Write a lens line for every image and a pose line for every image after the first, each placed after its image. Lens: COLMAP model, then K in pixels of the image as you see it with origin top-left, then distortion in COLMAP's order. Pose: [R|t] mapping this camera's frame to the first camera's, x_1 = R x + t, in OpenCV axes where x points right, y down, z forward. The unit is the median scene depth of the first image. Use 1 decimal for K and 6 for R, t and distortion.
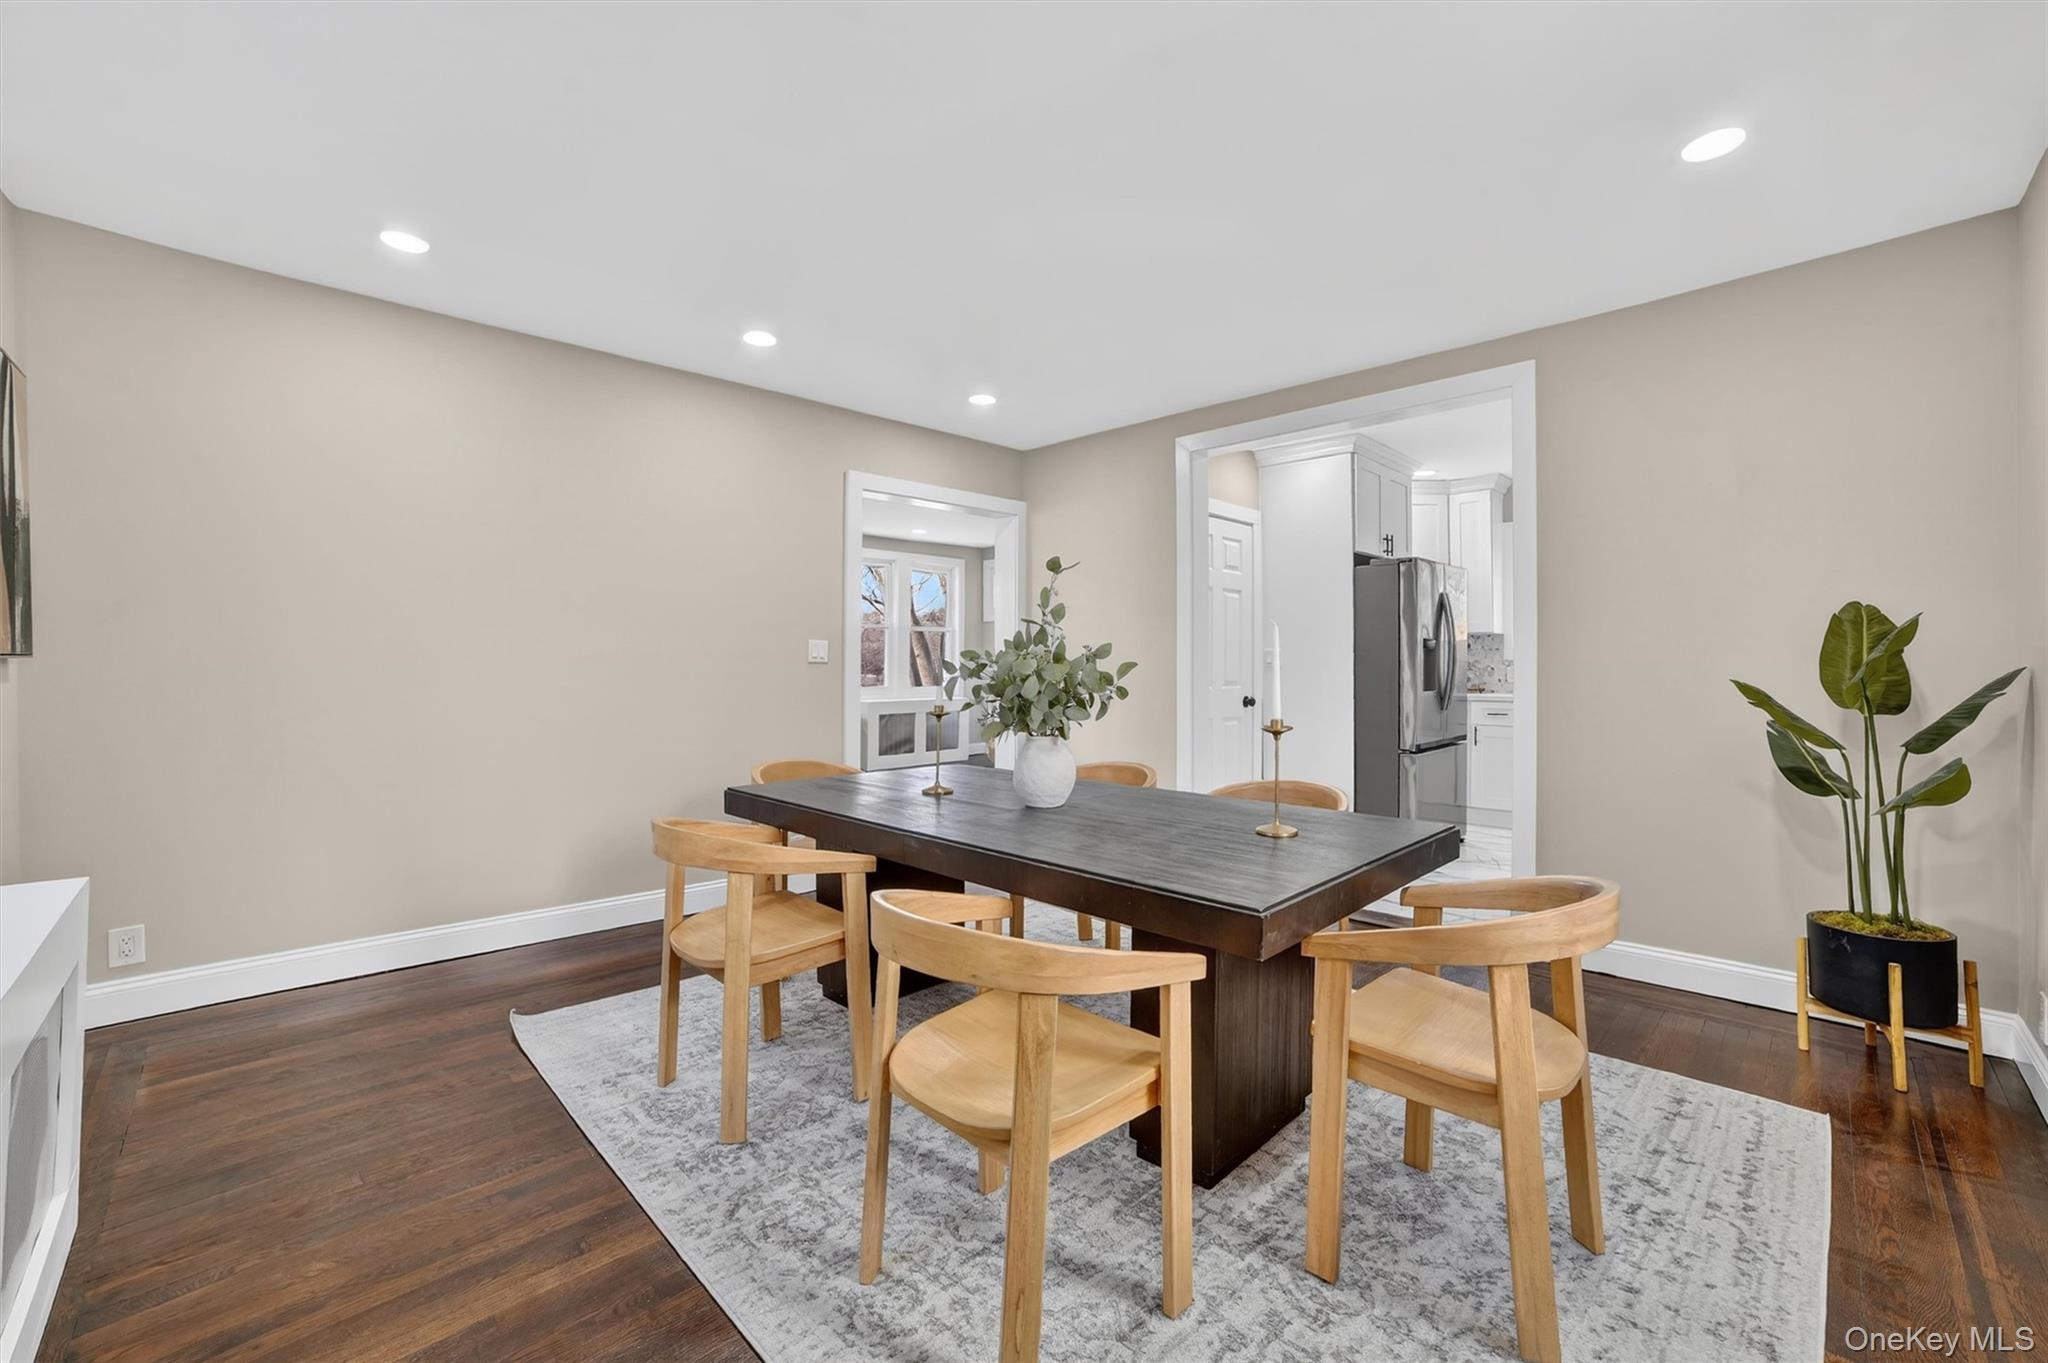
lens RADIAL K [[848.6, 0, 1027.0], [0, 848.6, 667.1], [0, 0, 1]] dist [-0.086307, 0.033784]
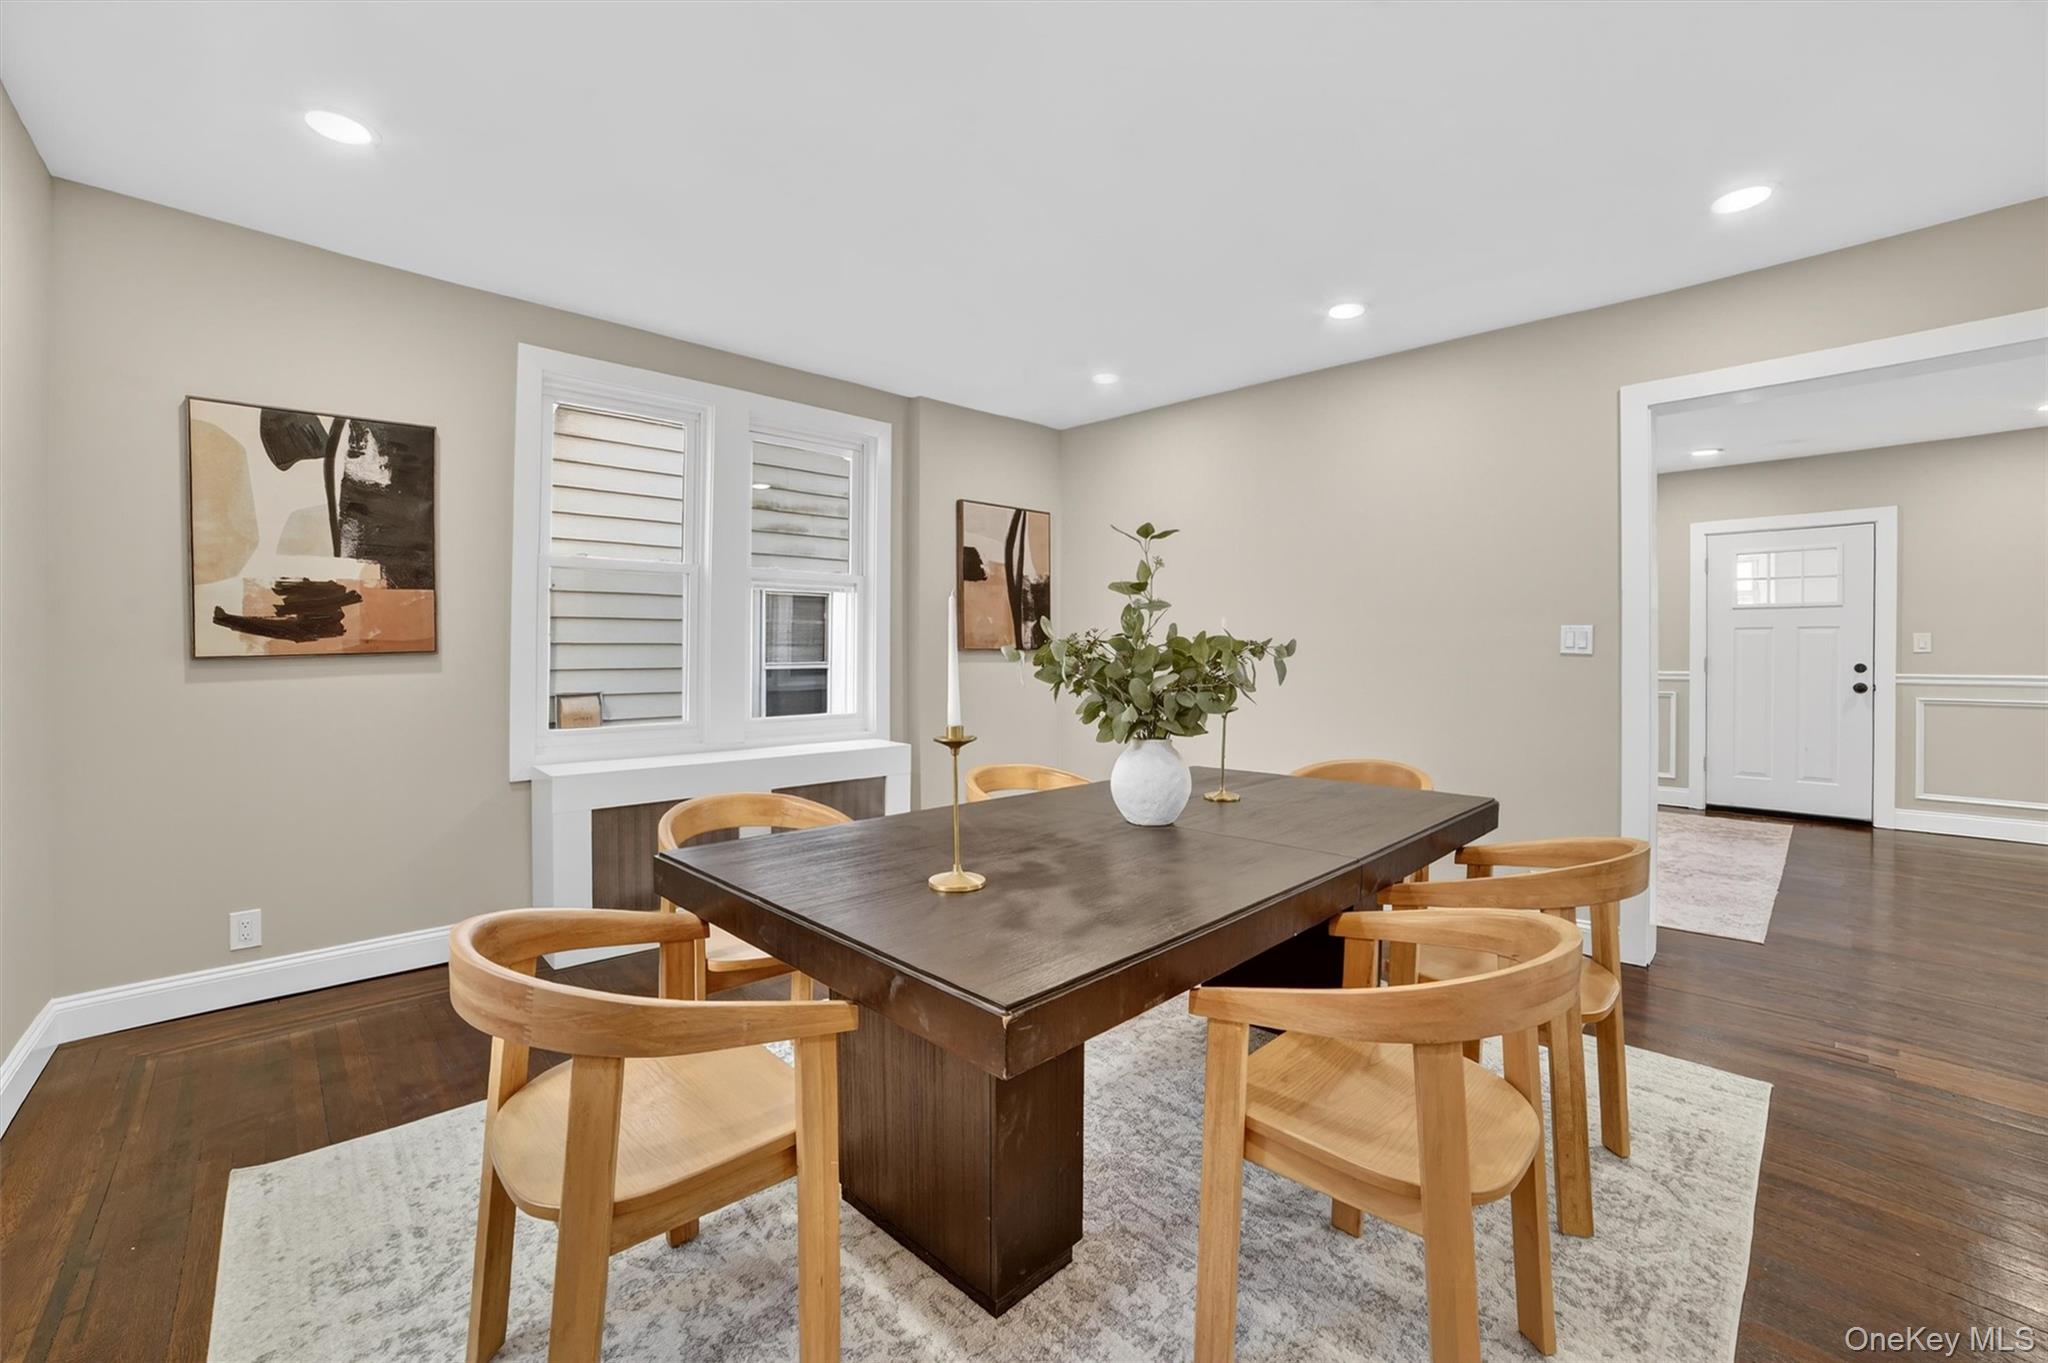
lens RADIAL K [[848.6, 0, 1027.0], [0, 848.6, 667.1], [0, 0, 1]] dist [-0.086307, 0.033784]
pose [[-0.008659, 0.008677, -0.999925, 1.060861], [-0.004348, 0.999953, 0.008715, 0.003688], [0.999953, 0.004423, -0.008621, 1.100459]]
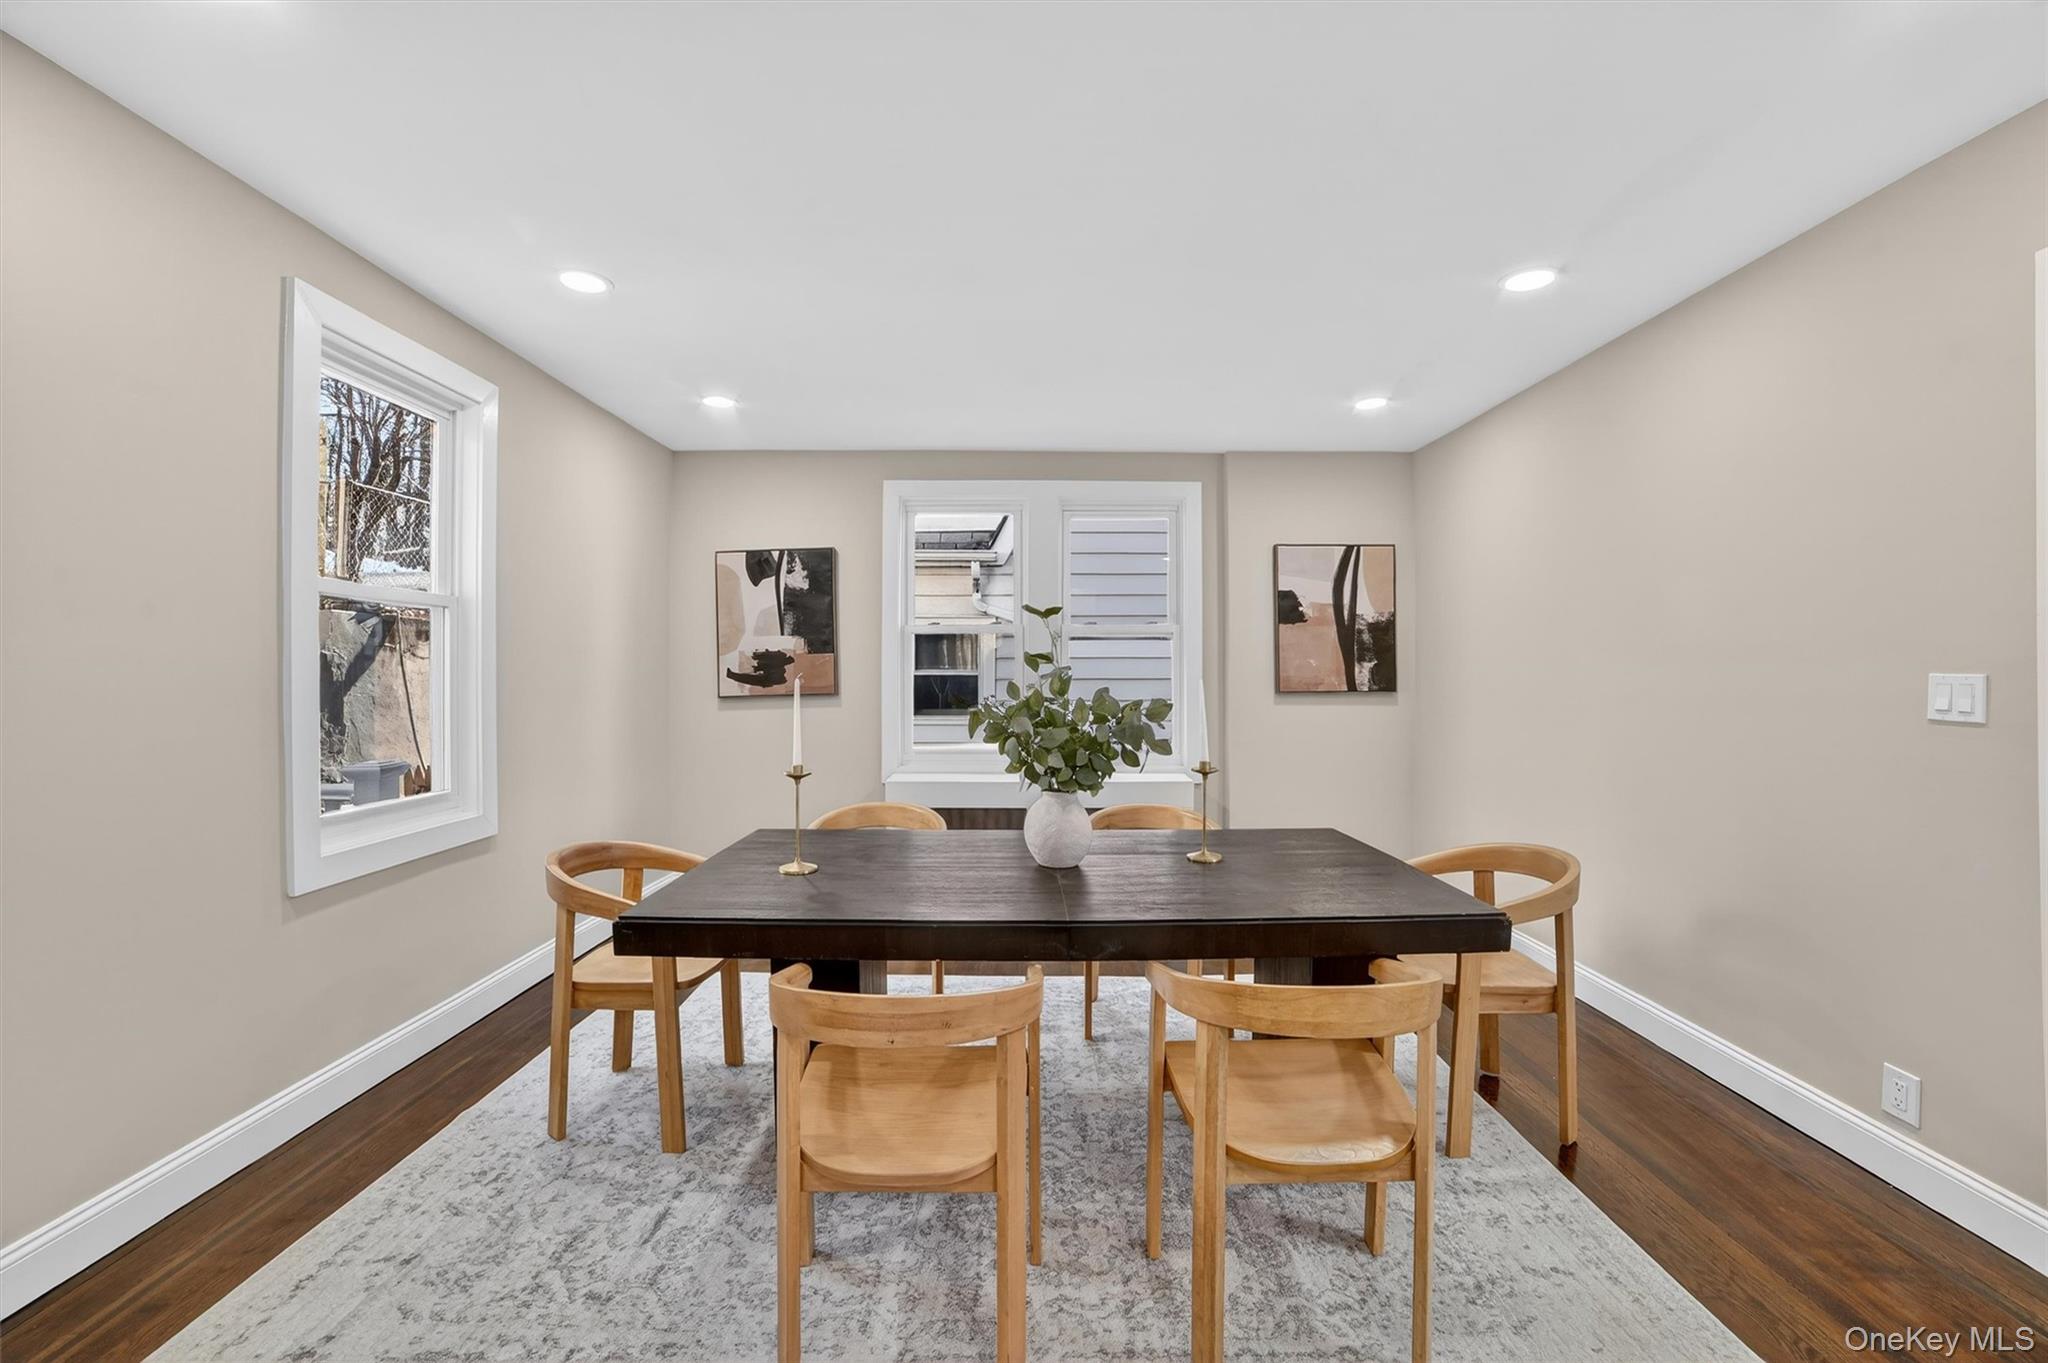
lens RADIAL K [[848.6, 0, 1027.0], [0, 848.6, 667.1], [0, 0, 1]] dist [-0.086307, 0.033784]
pose [[-0.693630, -0.016769, -0.720136, 0.901923], [-0.009731, 0.999856, -0.013910, -0.052907], [0.720266, -0.002640, -0.693693, 2.012089]]
